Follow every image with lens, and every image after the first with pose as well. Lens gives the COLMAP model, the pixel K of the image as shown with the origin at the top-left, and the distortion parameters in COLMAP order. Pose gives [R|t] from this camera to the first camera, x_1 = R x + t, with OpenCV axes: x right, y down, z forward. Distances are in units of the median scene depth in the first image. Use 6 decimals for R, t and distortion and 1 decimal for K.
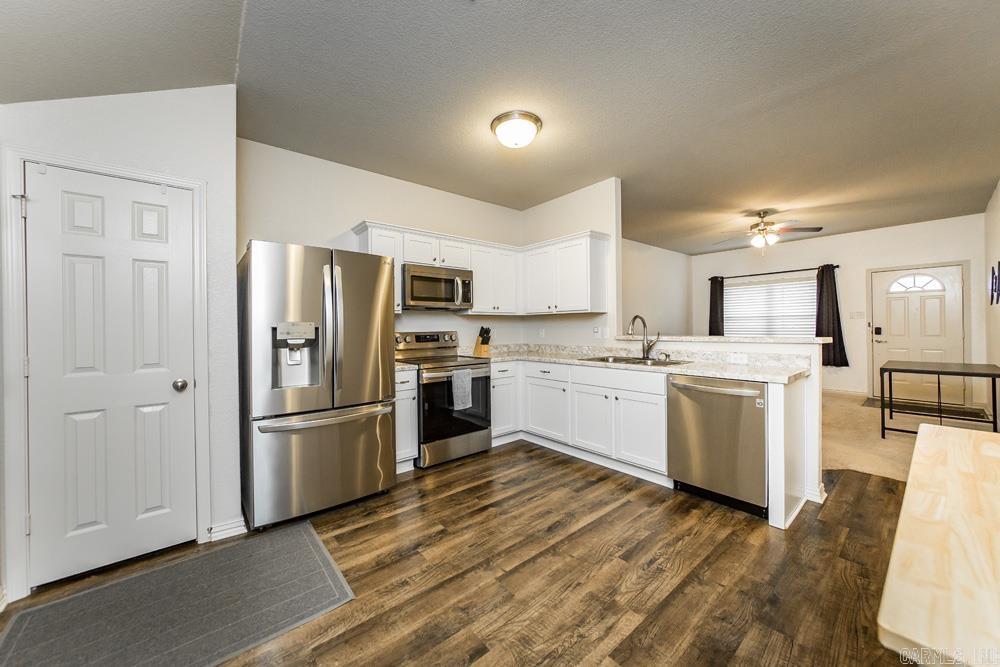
lens RADIAL K [[367.7, 0, 498.8], [0, 367.7, 327.2], [0, 0, 1]] dist [0.001142, -0.000604]
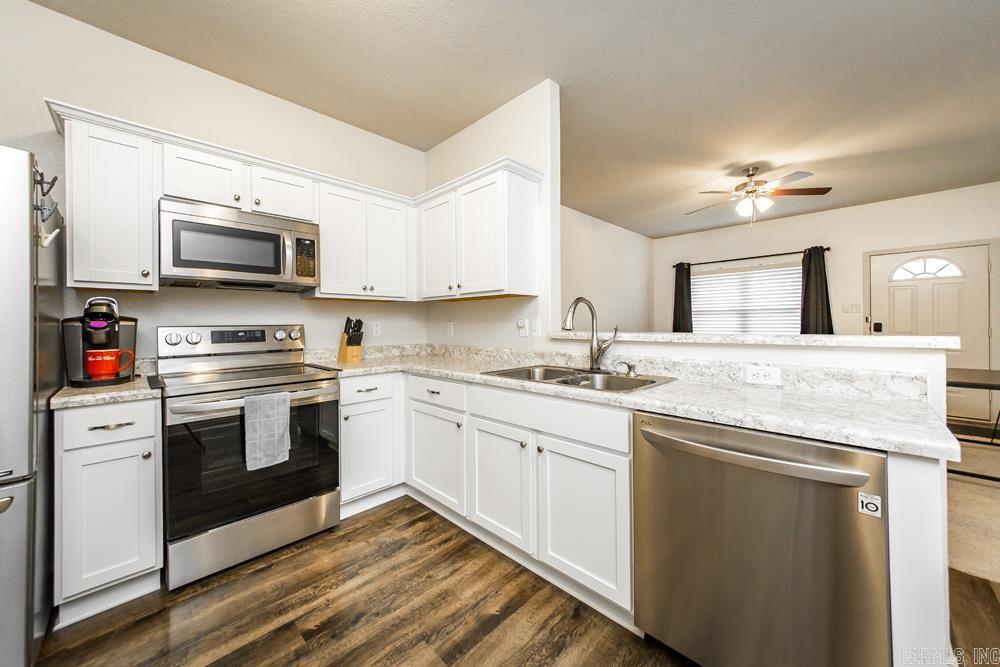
lens RADIAL K [[367.7, 0, 484.8], [0, 367.7, 323.1], [0, 0, 1]] dist [0.001142, -0.000604]
pose [[0.997554, 0.004501, 0.069751, 0.168096], [-0.004363, 0.999988, -0.002132, 0.009192], [-0.069759, 0.001823, 0.997562, 0.393947]]
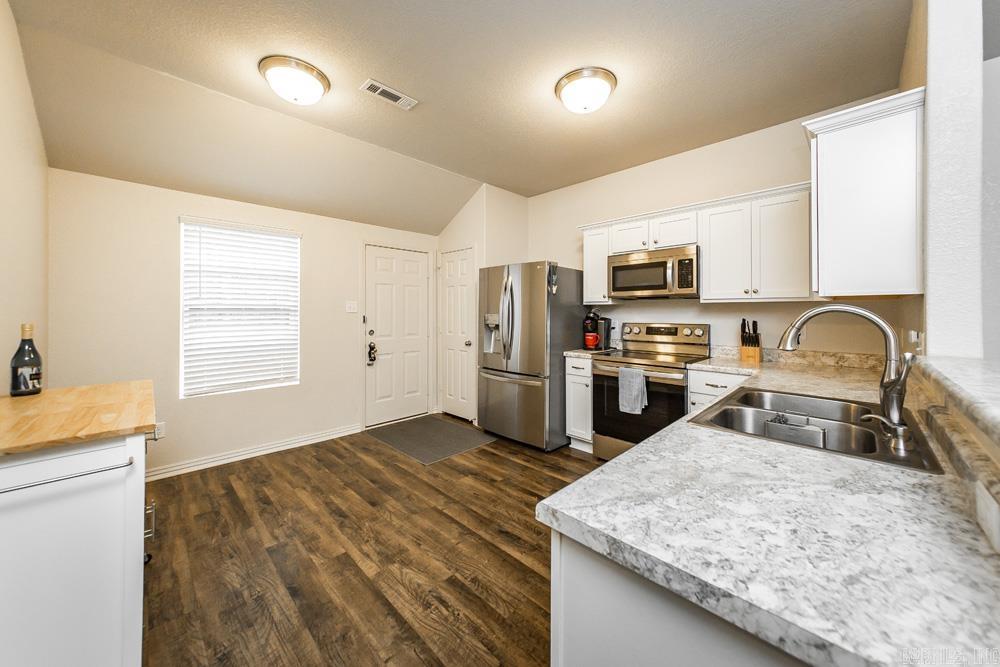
lens RADIAL K [[367.7, 0, 506.2], [0, 367.7, 311.9], [0, 0, 1]] dist [0.001142, -0.000604]
pose [[0.087247, 0.011297, -0.996123, 0.680438], [-0.003266, 0.999934, 0.011054, -0.024899], [0.996181, 0.002289, 0.087278, 0.572696]]
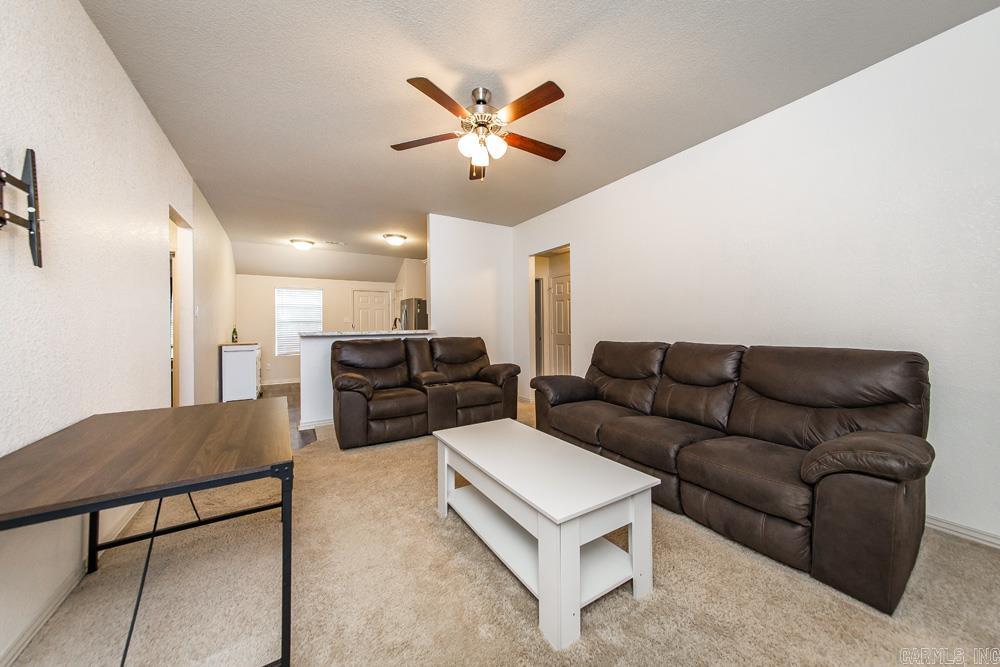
lens RADIAL K [[367.7, 0, 500.5], [0, 367.7, 329.6], [0, 0, 1]] dist [0.001142, -0.000604]
pose [[-0.159791, 0.008908, -0.987111, 1.674710], [0.004045, 0.999957, 0.008369, 0.013071], [0.987143, -0.002655, -0.159821, 1.526817]]
